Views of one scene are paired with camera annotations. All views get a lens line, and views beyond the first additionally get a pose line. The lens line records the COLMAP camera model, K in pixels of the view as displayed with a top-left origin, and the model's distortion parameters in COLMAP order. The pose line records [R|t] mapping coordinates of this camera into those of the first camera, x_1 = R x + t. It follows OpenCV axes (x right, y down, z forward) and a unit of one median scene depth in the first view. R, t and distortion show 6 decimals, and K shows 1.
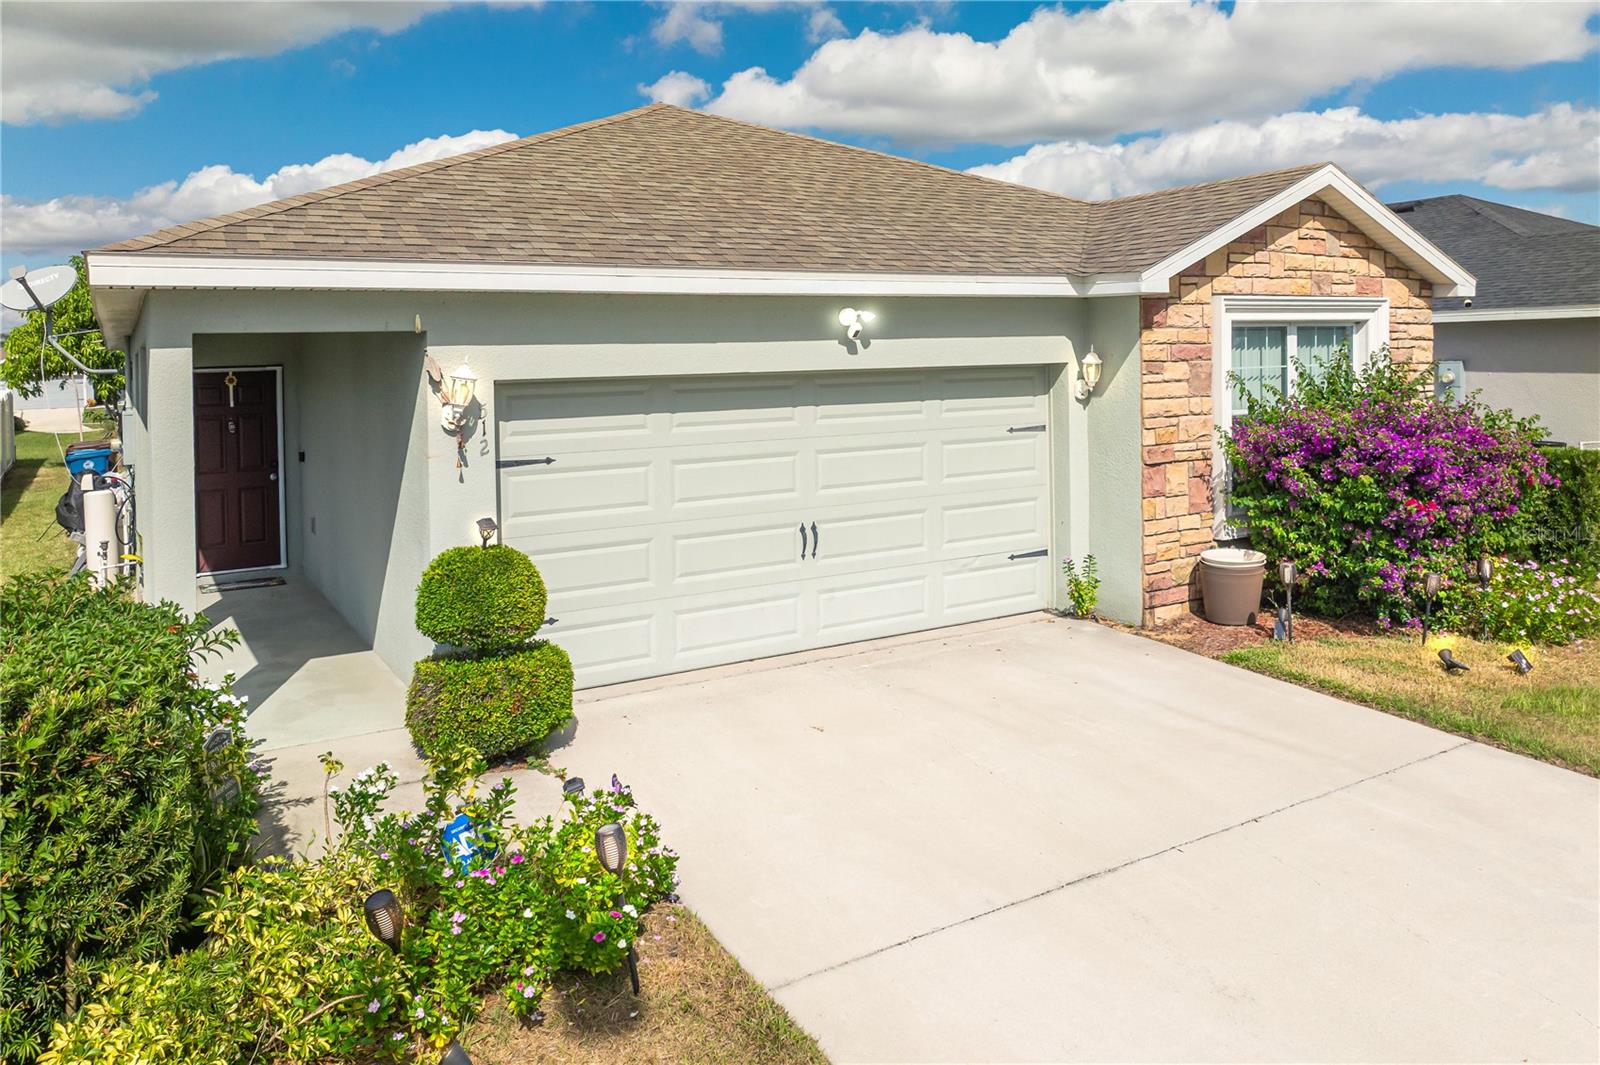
lens RADIAL K [[1144.1, 0, 775.0], [0, 1144.1, 360.8], [0, 0, 1]] dist [-0.036315, 0.001068]
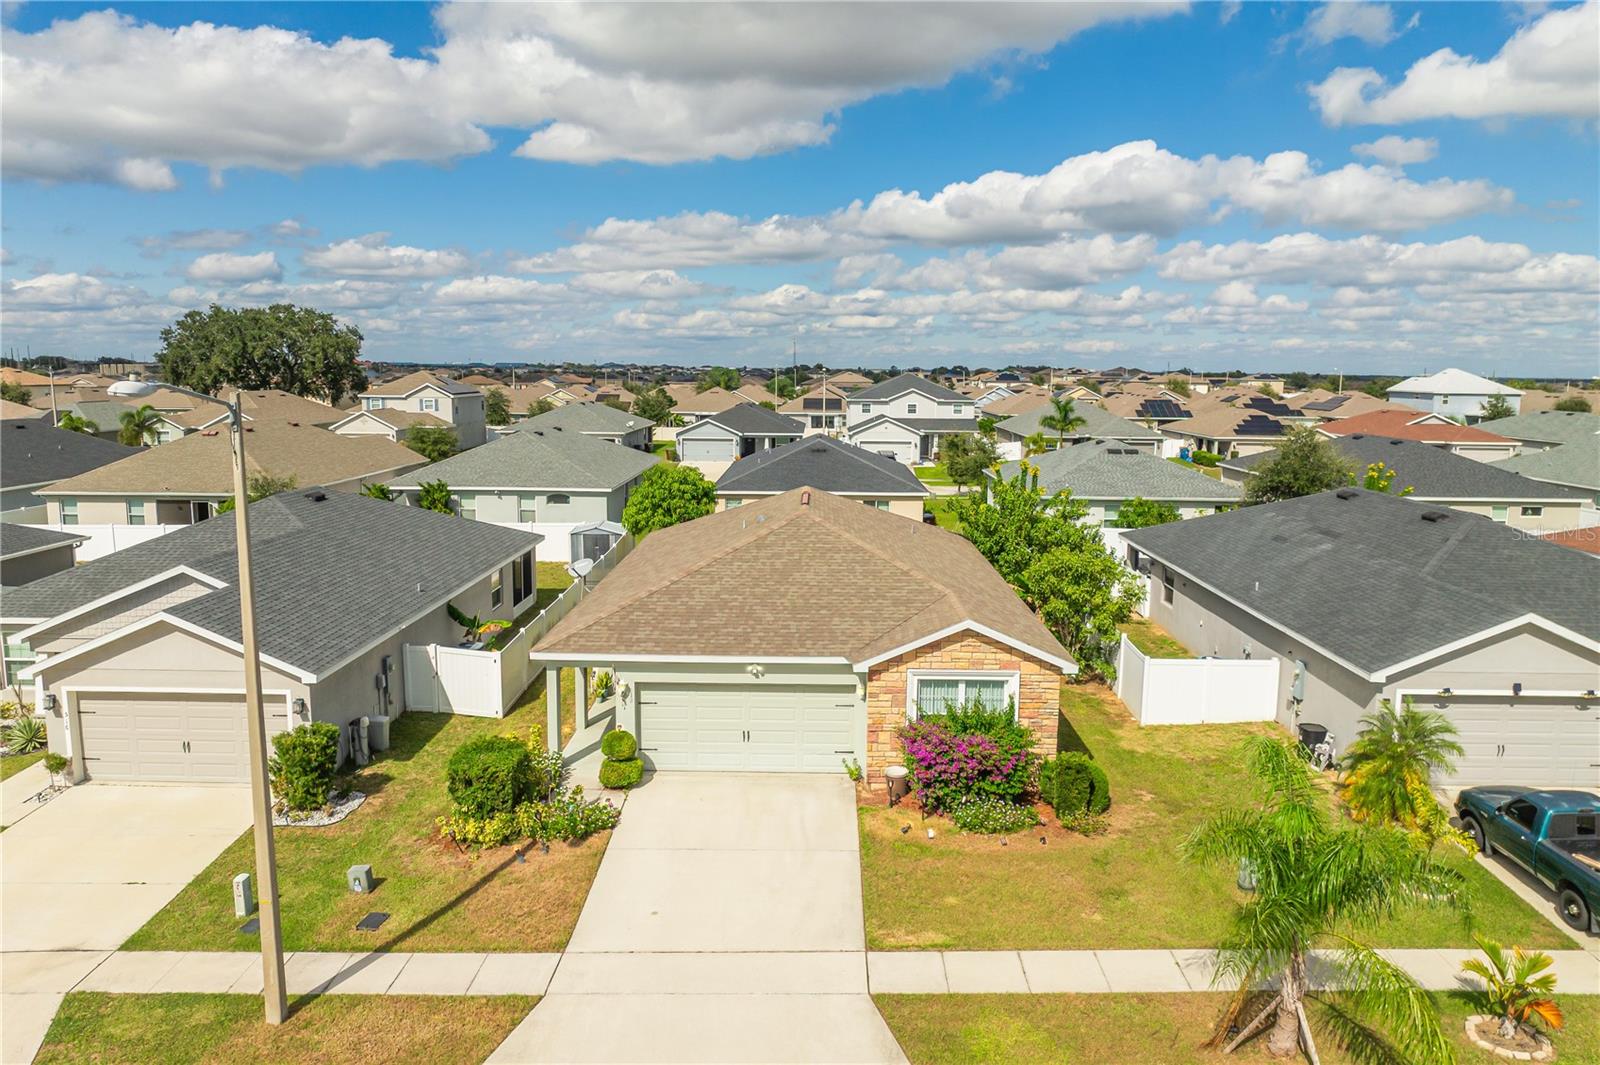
lens RADIAL K [[1113.2, 0, 800.0], [0, 1113.2, 532.5], [0, 0, 1]] dist [-0.017276, 0.007675]
pose [[0.858205, 0.100422, -0.503388, 1.421342], [-0.024714, 0.987623, 0.154889, -0.746816], [0.512711, -0.120486, 0.850065, -1.199608]]
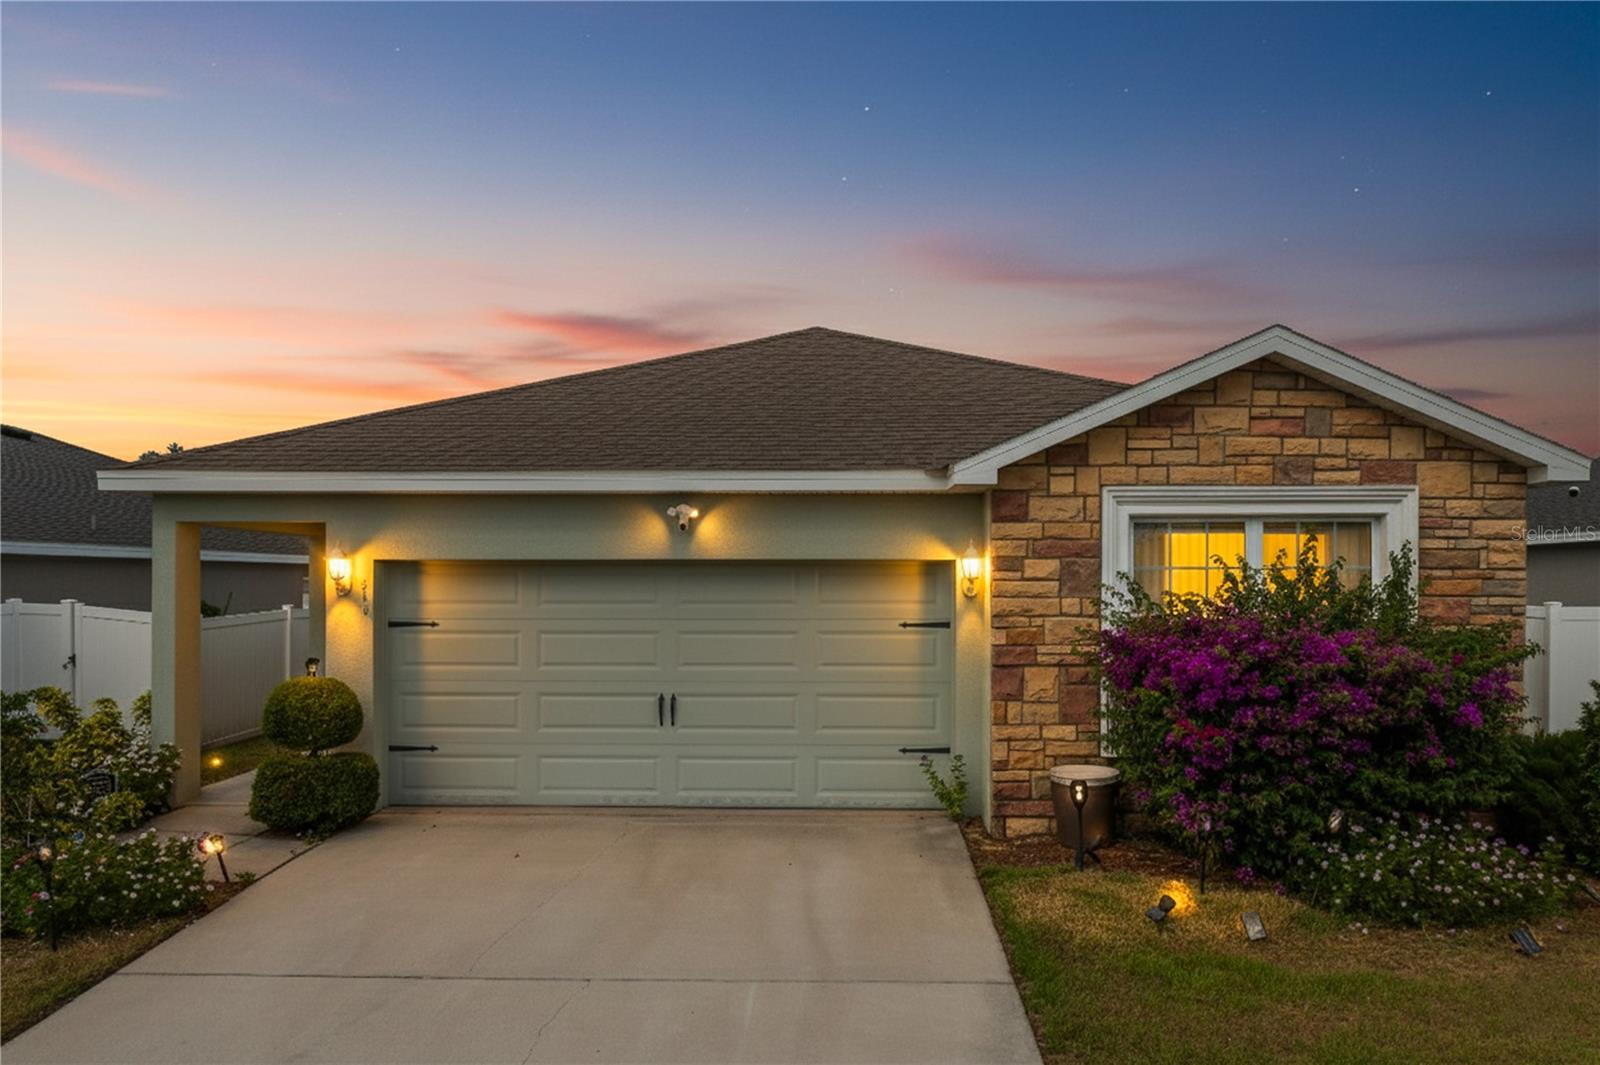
lens RADIAL K [[1134.6, 0, 817.2], [0, 1134.6, 567.0], [0, 0, 1]] dist [-0.008751, 0.000350]
pose [[0.857787, 0.019618, -0.513631, 0.674011], [-0.020027, 0.999788, 0.004742, 0.007472], [0.513615, 0.006219, 0.857998, 0.108136]]
